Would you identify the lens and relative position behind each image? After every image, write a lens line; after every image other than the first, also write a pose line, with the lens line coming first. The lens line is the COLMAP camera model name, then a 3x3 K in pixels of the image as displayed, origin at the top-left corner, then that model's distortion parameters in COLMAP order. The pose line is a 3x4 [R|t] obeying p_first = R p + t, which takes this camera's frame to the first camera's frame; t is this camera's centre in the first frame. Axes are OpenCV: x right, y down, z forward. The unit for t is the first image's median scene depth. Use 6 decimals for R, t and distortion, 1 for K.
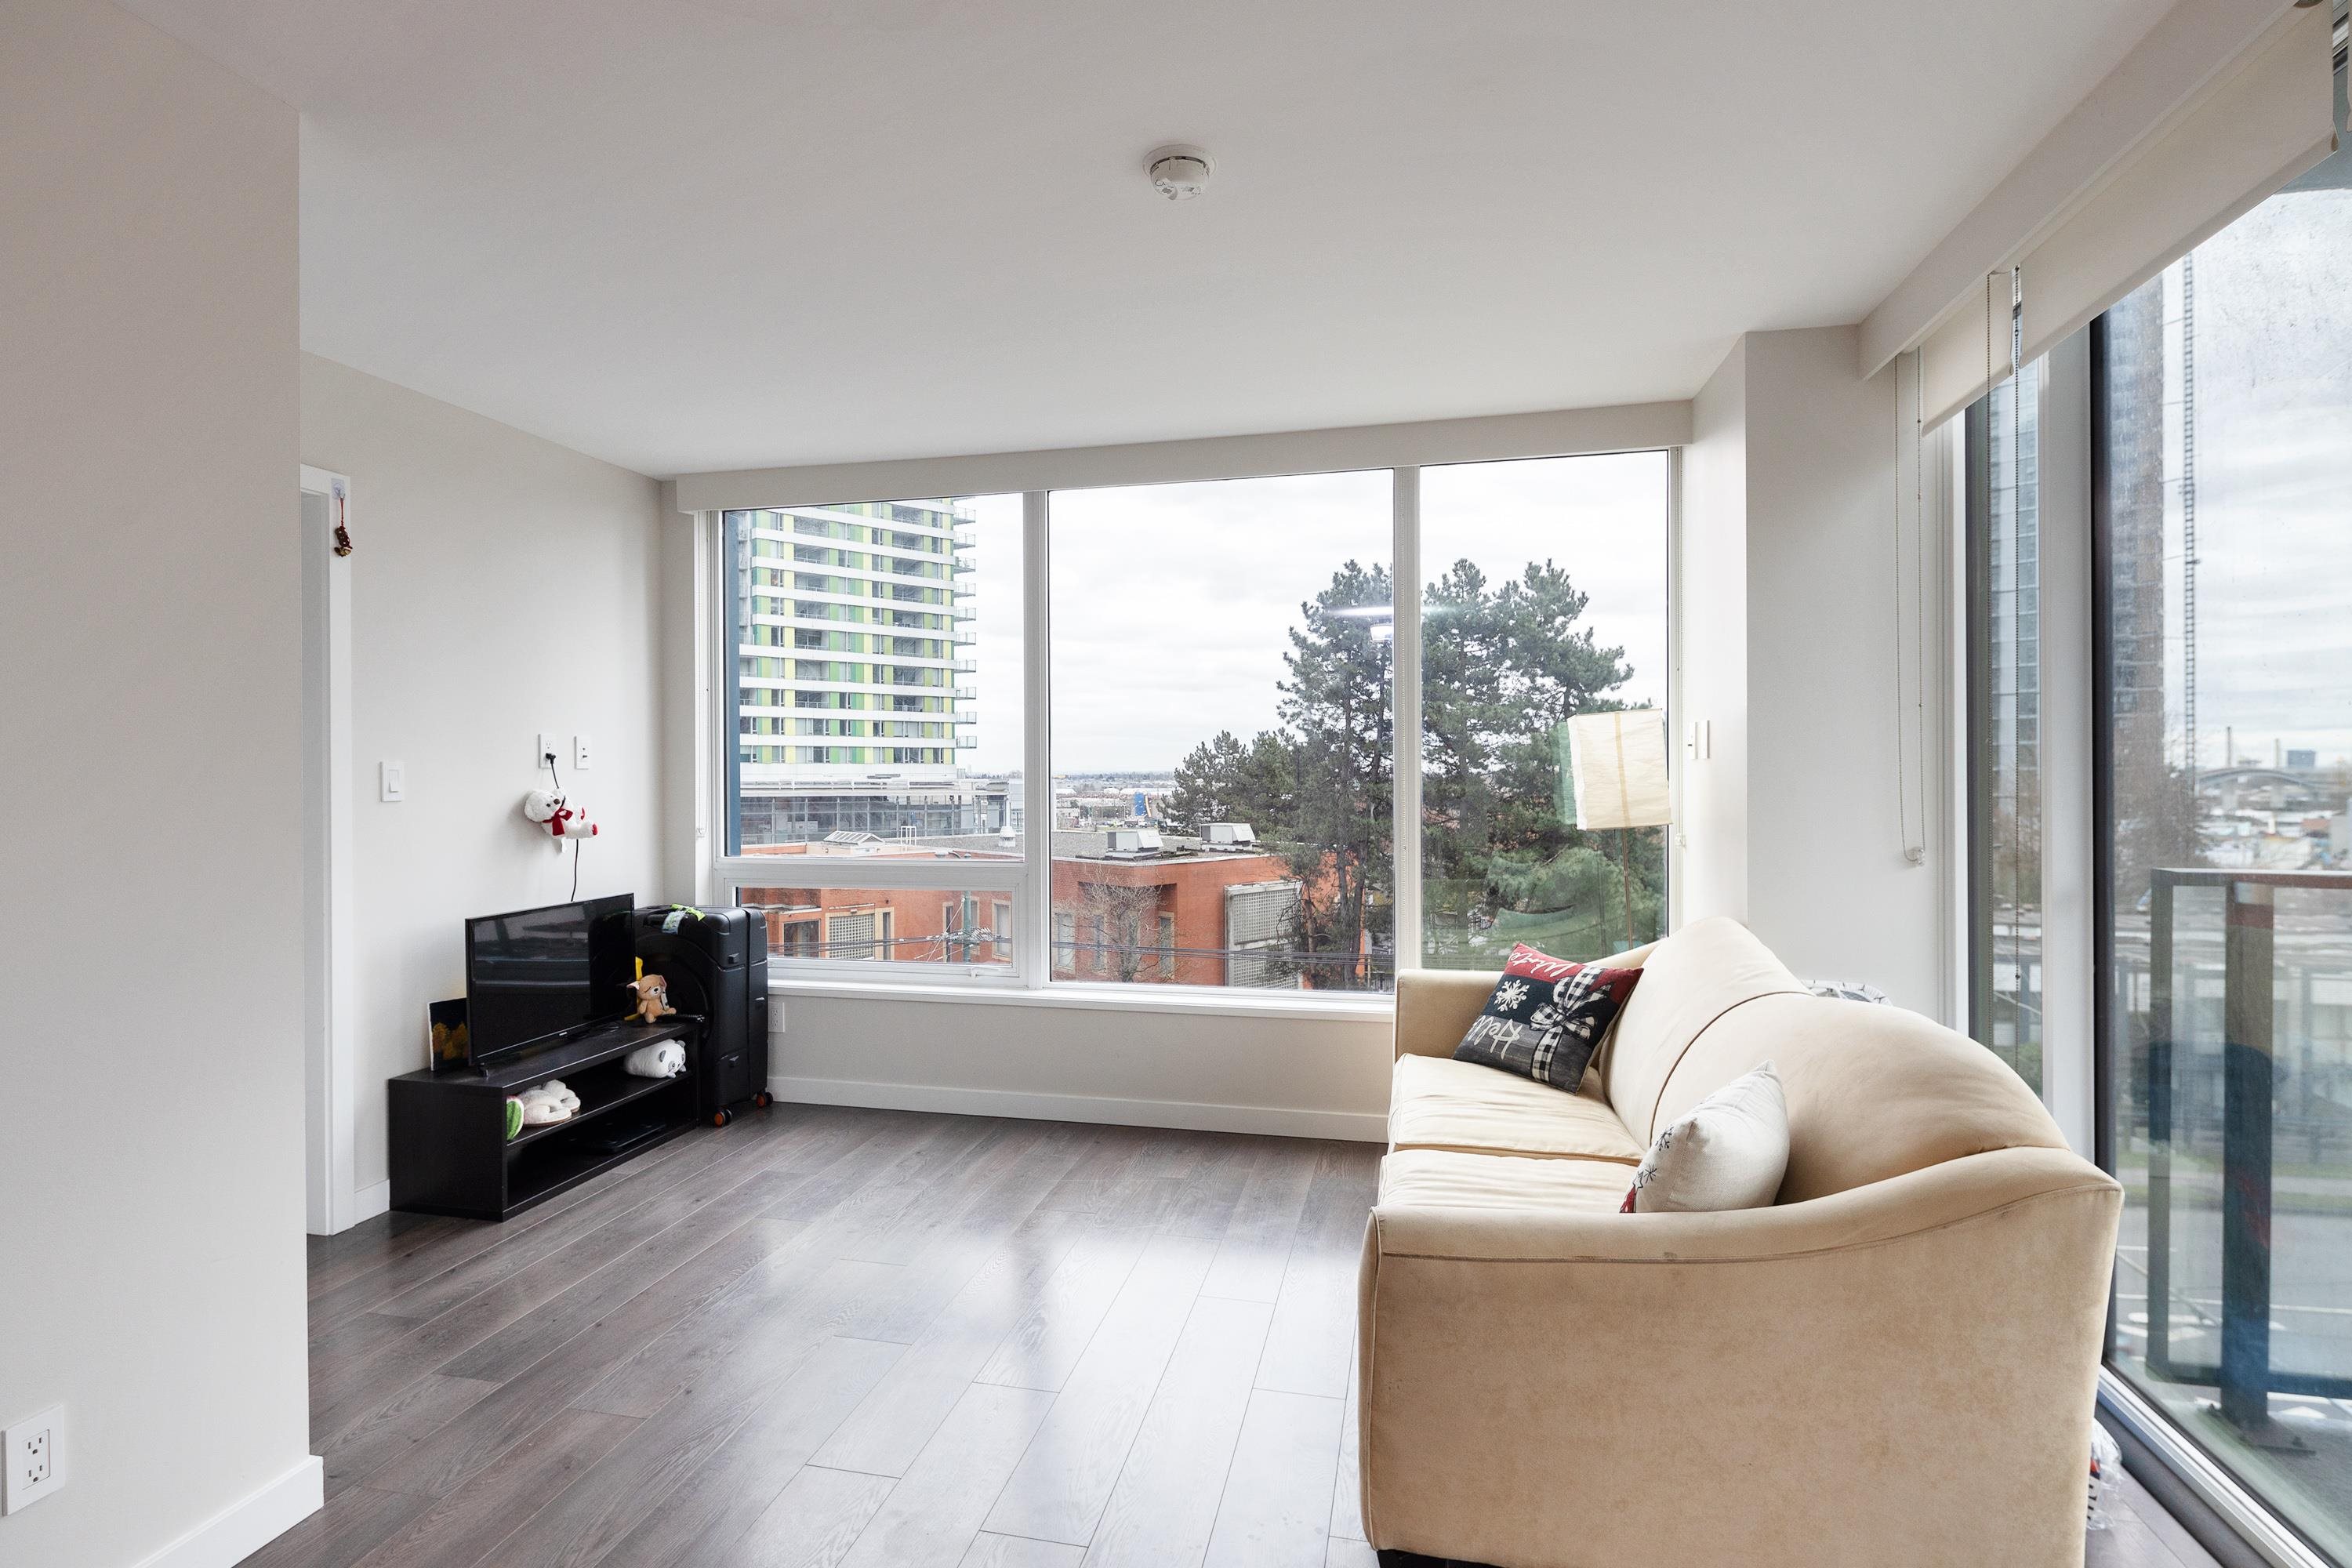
lens RADIAL K [[1122.5, 0, 1172.5], [0, 1122.5, 772.8], [0, 0, 1]] dist [-0.000555, -0.000226]
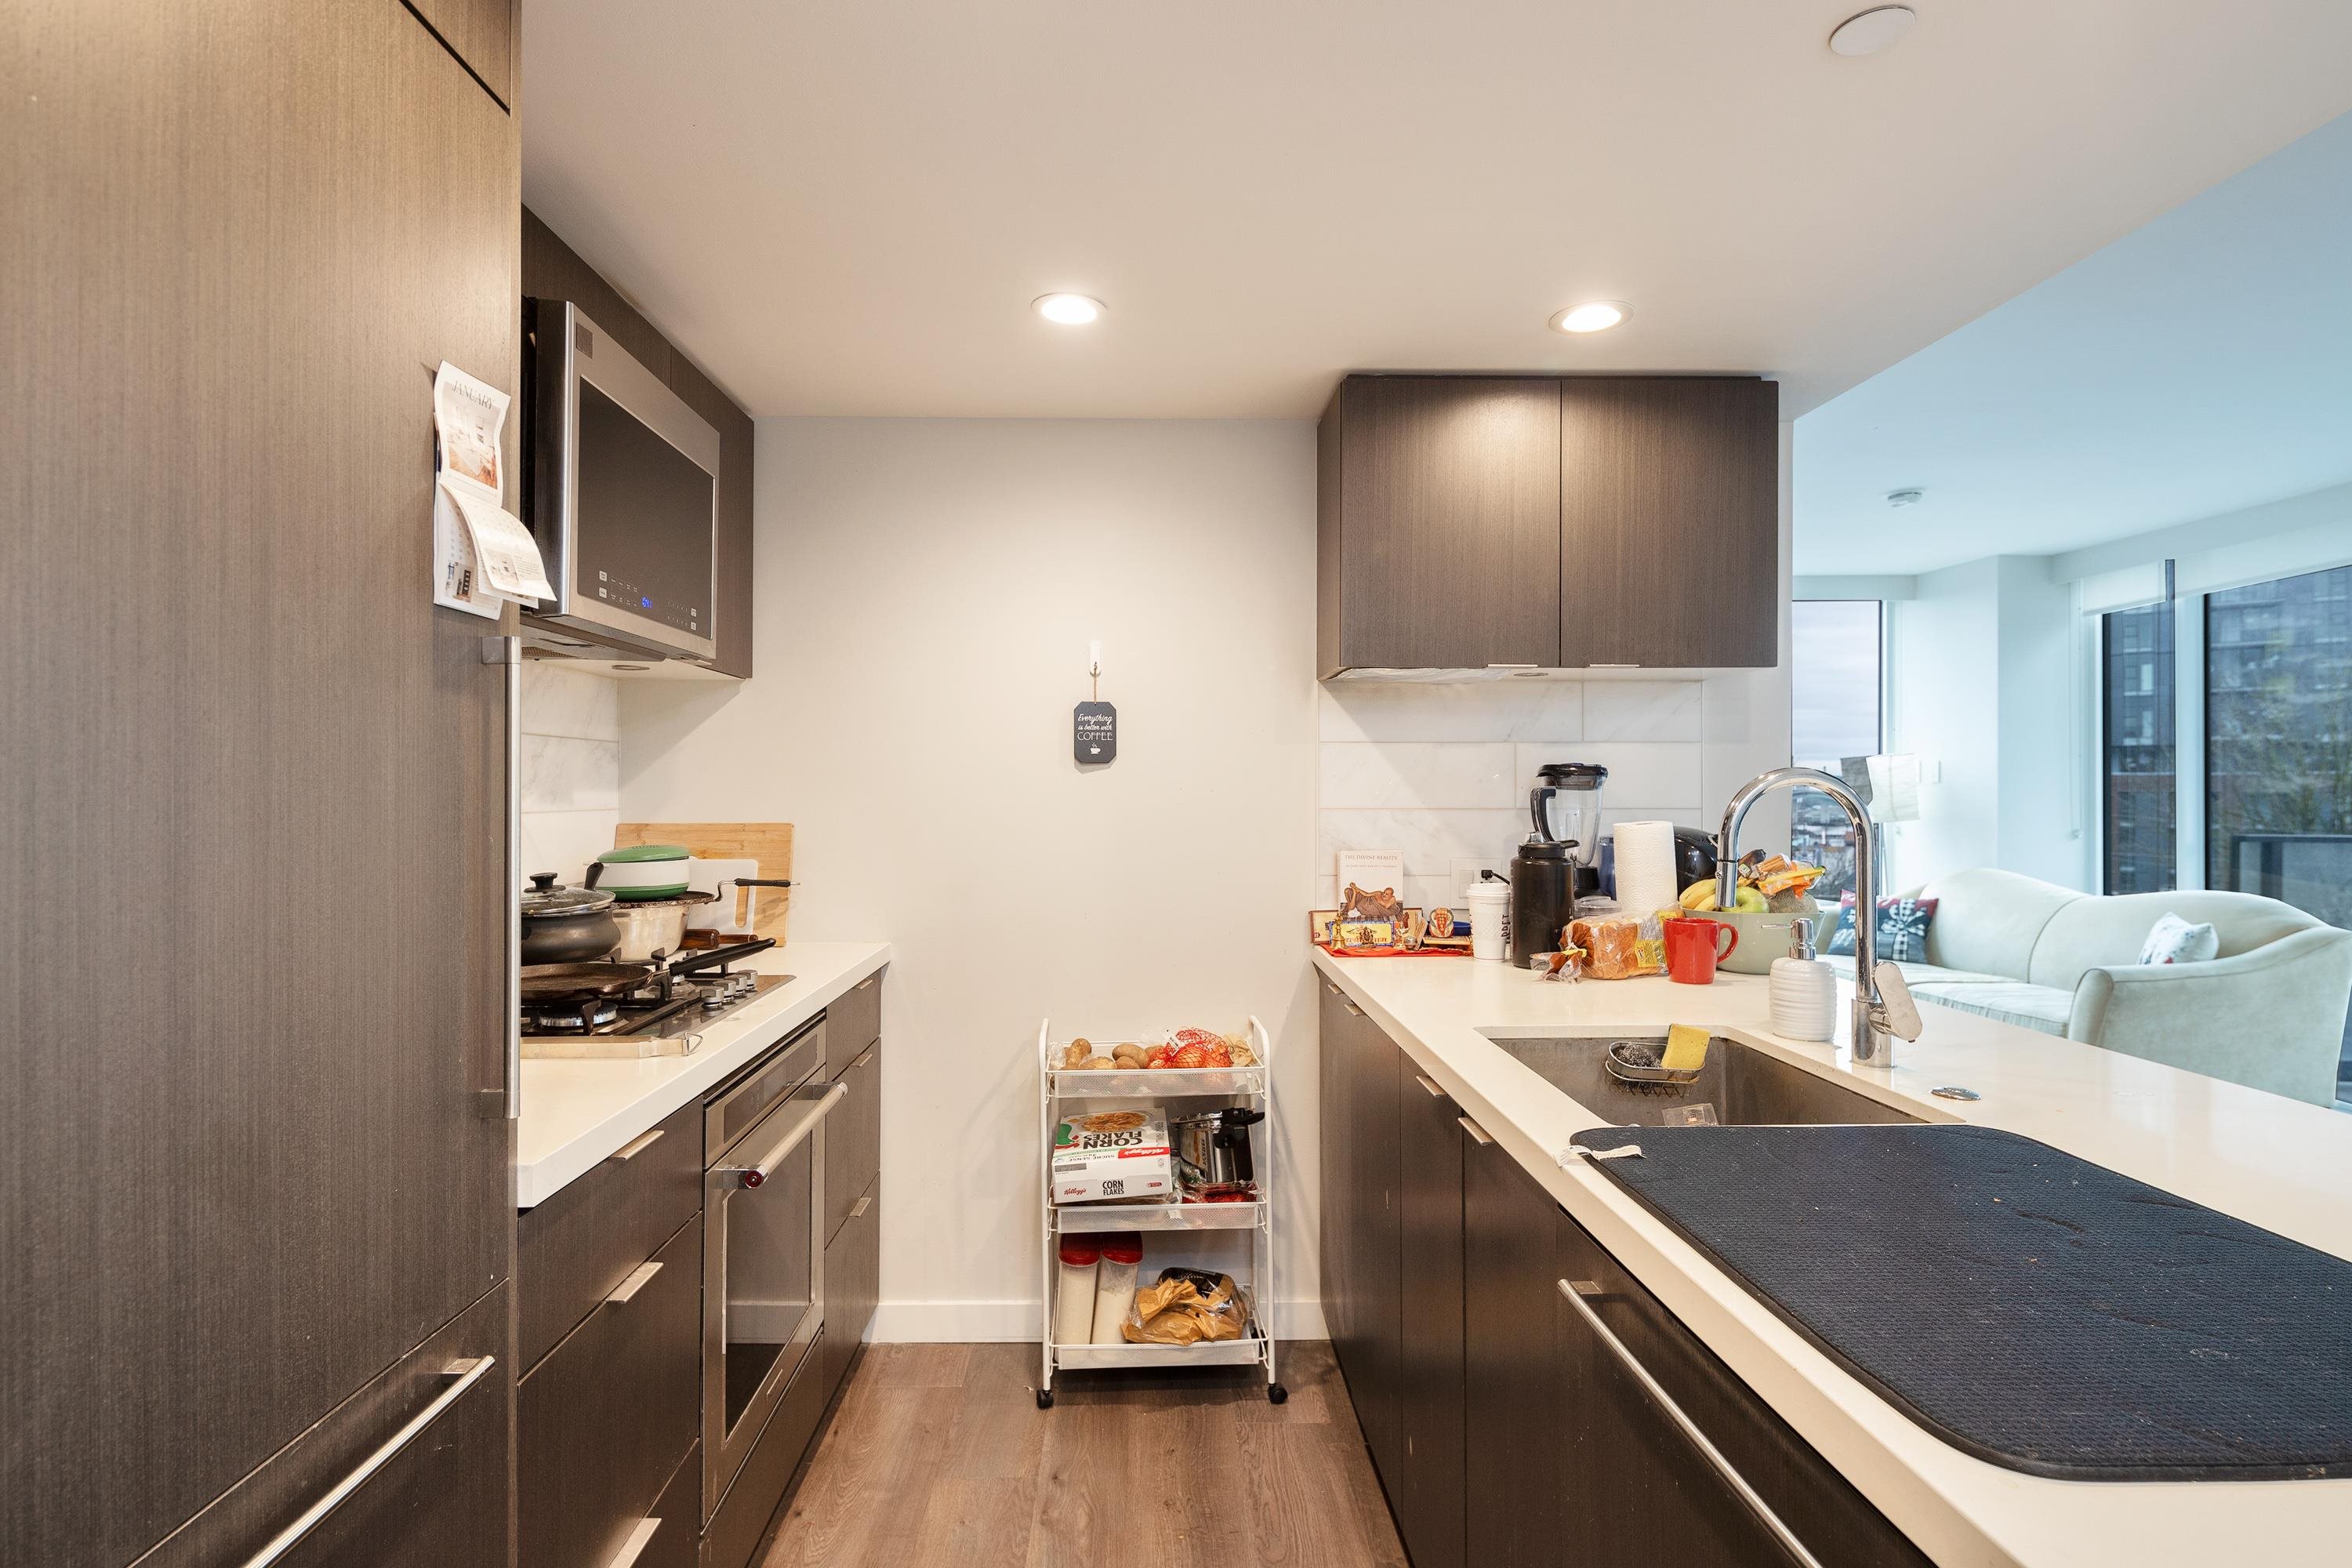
lens RADIAL K [[1141.8, 0, 1161.7], [0, 1141.8, 790.2], [0, 0, 1]] dist [0.002398, -0.000094]
pose [[0.971406, 0.004386, 0.237386, -0.943593], [-0.004639, 0.999989, 0.000506, 0.004689], [-0.237381, -0.001593, 0.971415, -0.373893]]
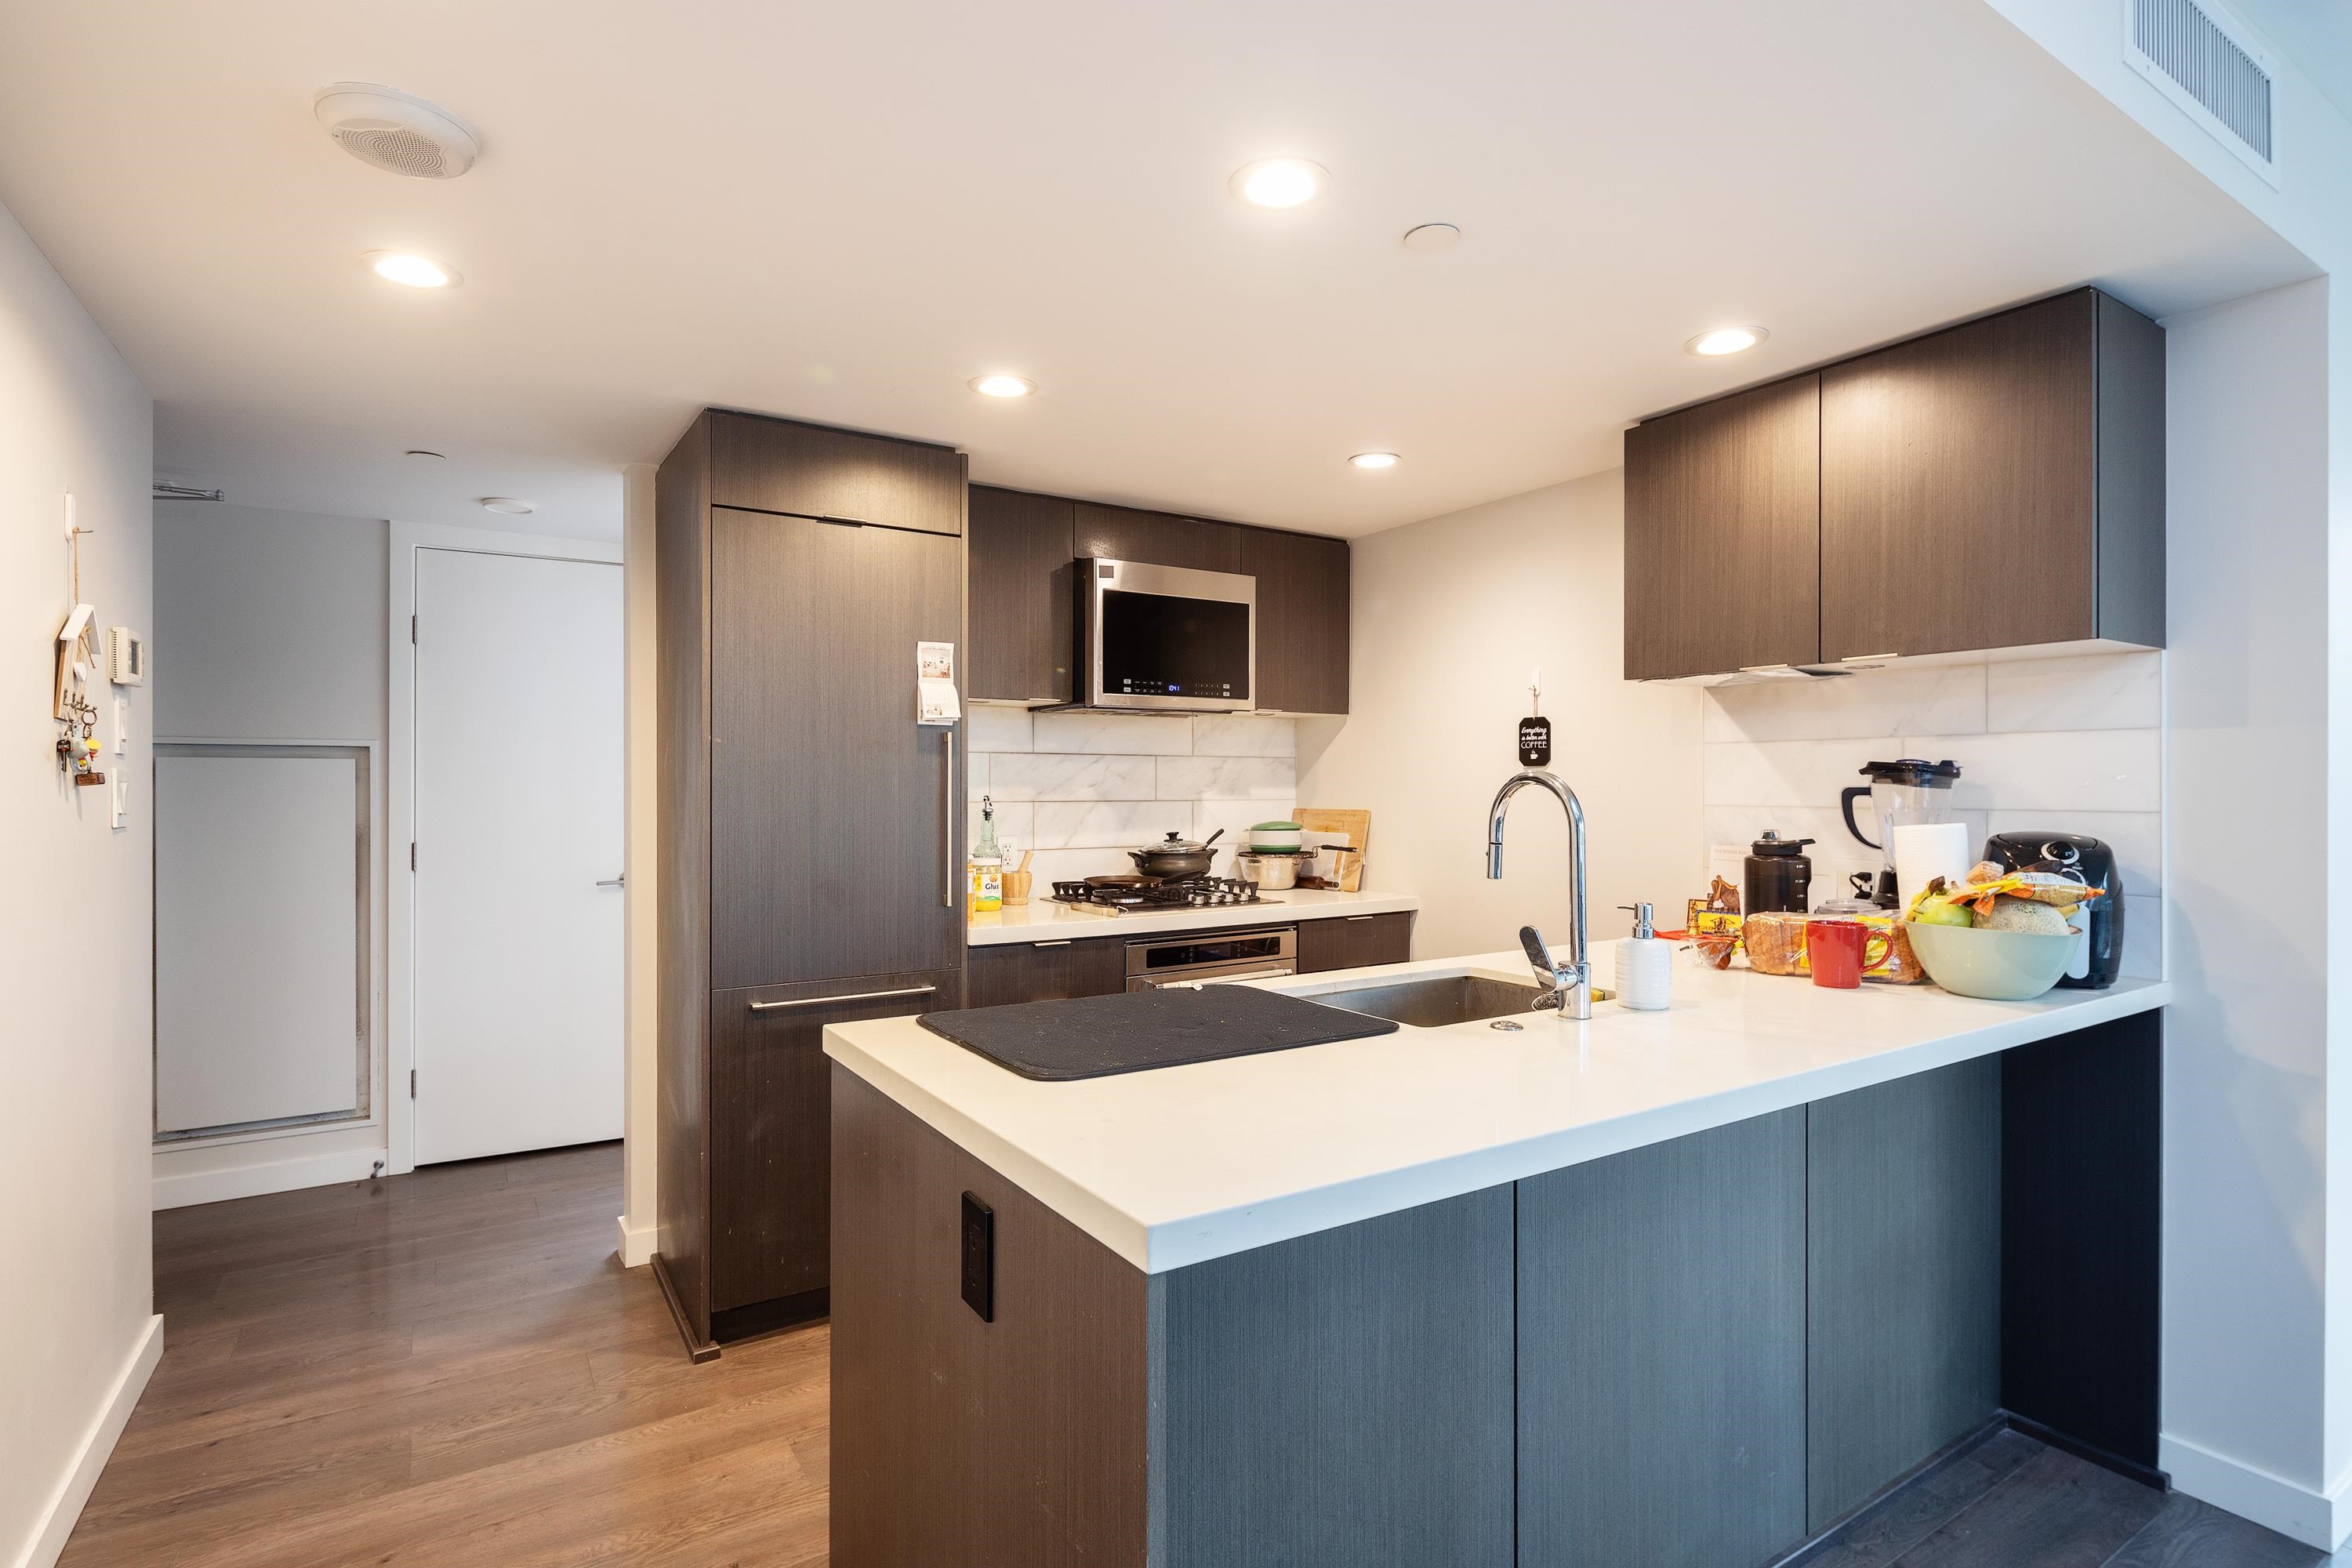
lens RADIAL K [[1136.8, 0, 1162.6], [0, 1136.8, 783.3], [0, 0, 1]] dist [-0.002874, -0.001274]
pose [[0.704776, 0.003239, -0.709422, -0.442452], [-0.003450, 0.999993, 0.001138, 0.001866], [0.709421, 0.001645, 0.704783, -0.489405]]
